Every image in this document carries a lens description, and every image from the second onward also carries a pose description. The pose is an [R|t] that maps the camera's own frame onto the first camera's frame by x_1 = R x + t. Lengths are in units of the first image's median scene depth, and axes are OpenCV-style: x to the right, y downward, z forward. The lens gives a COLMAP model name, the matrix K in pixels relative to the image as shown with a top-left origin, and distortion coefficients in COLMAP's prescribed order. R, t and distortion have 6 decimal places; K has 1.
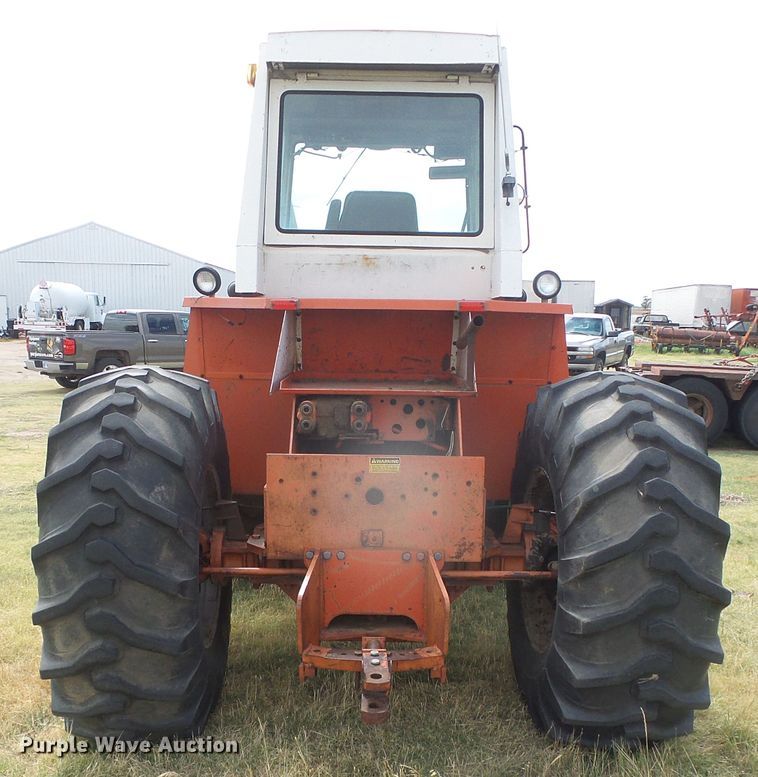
lens RADIAL K [[962.7, 0, 366.5], [0, 962.7, 454.0], [0, 0, 1]] dist [-0.029269, 0.000000]
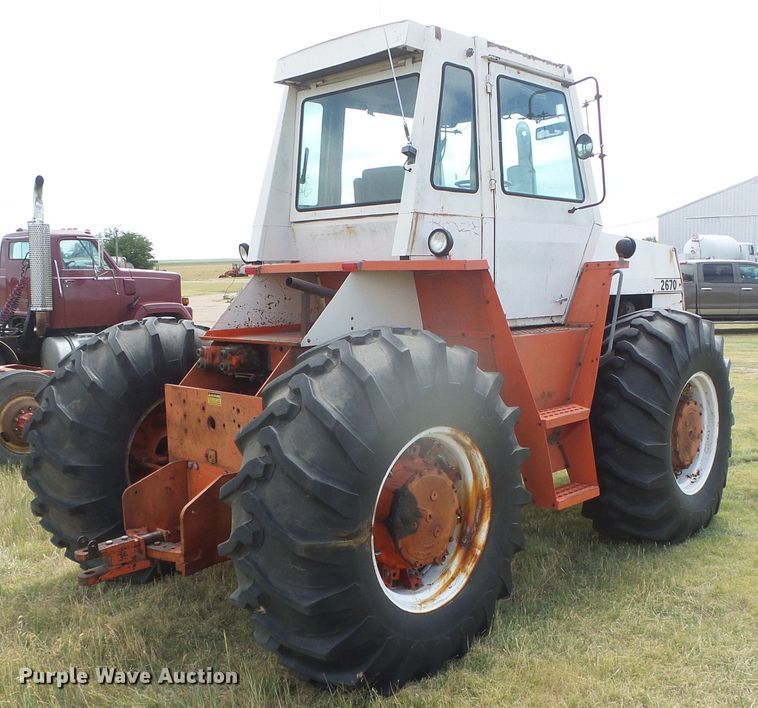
lens RADIAL K [[872.9, 0, 379.8], [0, 872.9, 354.8], [0, 0, 1]] dist [-0.040059, 0.000000]
pose [[0.706220, 0.036008, -0.707076, 0.963863], [-0.064068, 0.997859, -0.013174, -0.044026], [0.705088, 0.054605, 0.707014, 0.340998]]
